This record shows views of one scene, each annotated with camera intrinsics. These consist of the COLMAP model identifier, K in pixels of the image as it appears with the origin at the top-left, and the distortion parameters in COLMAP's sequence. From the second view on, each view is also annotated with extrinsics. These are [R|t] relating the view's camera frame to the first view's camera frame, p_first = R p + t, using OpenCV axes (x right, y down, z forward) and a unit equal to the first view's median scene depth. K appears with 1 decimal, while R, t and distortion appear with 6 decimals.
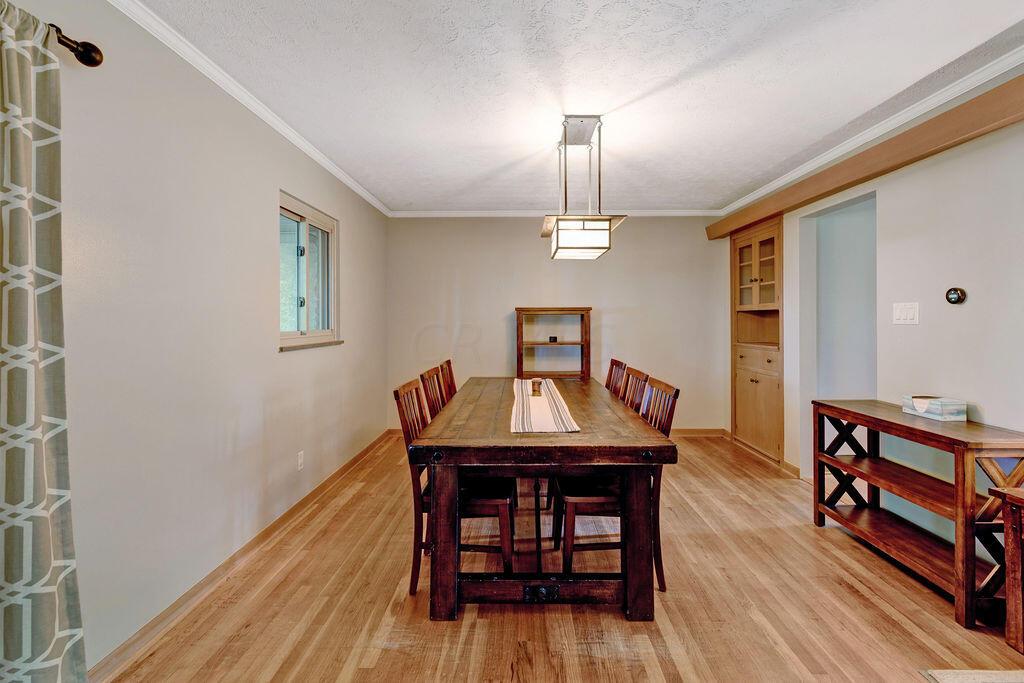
lens RADIAL K [[457.1, 0, 523.8], [0, 457.1, 318.6], [0, 0, 1]] dist [0.016690, -0.000220]
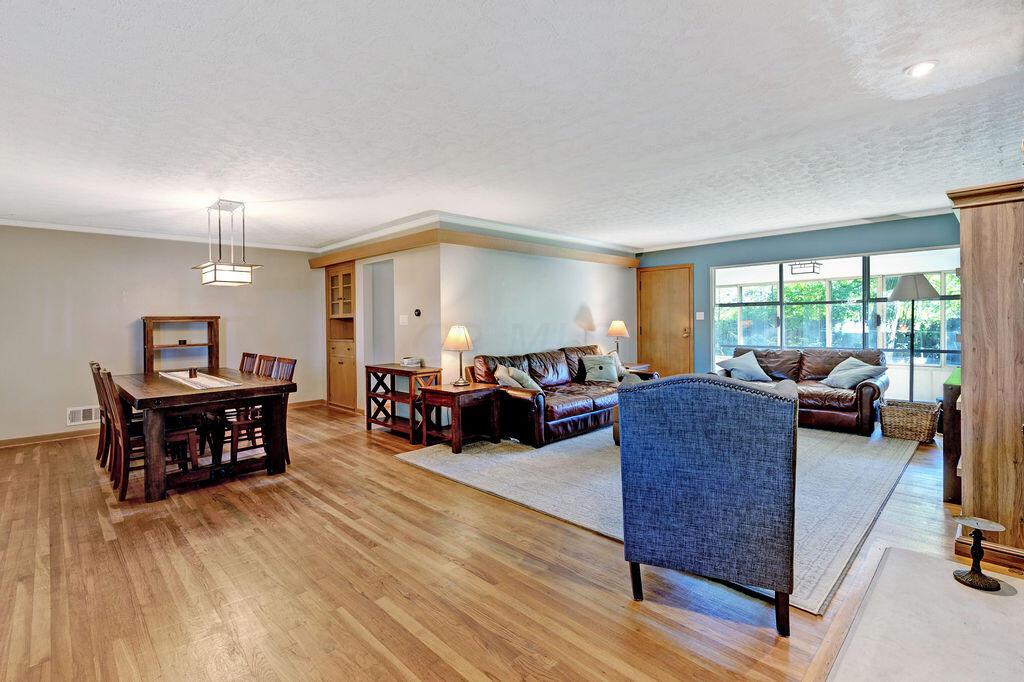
lens RADIAL K [[468.6, 0, 505.6], [0, 468.6, 322.4], [0, 0, 1]] dist [0.001273, 0.001303]
pose [[0.714349, -0.009364, 0.699727, -0.300101], [0.011385, 0.999934, 0.001758, -0.000339], [-0.699697, 0.006710, 0.714408, -0.753846]]
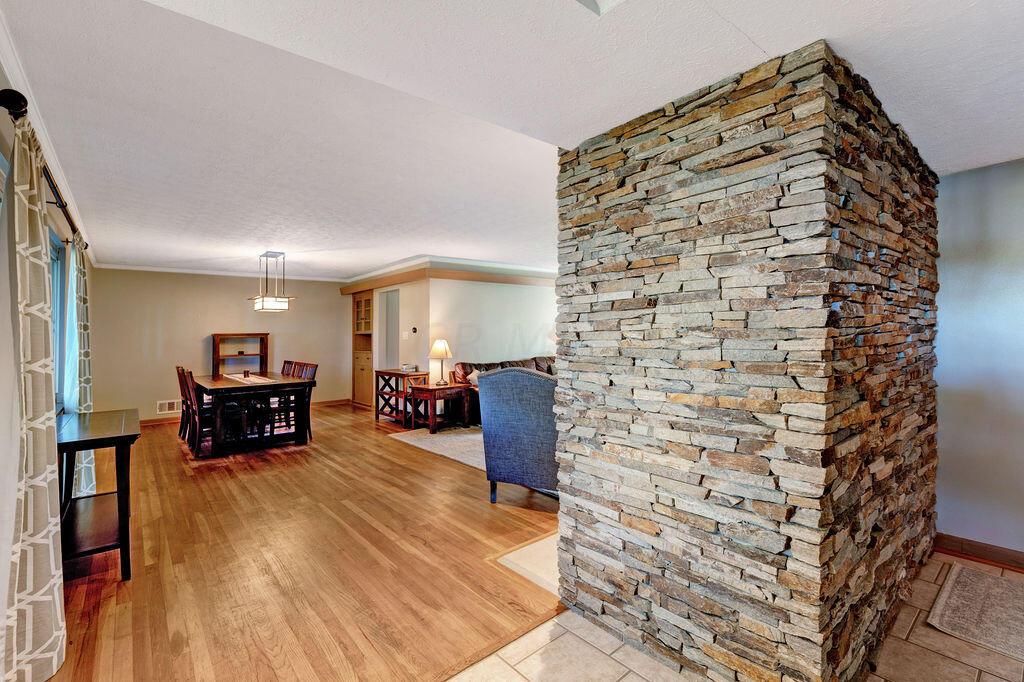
lens RADIAL K [[457.1, 0, 523.8], [0, 457.1, 318.1], [0, 0, 1]] dist [0.016690, -0.000220]
pose [[0.755788, 0.013535, 0.654676, -0.378554], [0.014944, 0.999169, -0.037909, -0.002359], [-0.654646, 0.038435, 0.754958, -1.349072]]
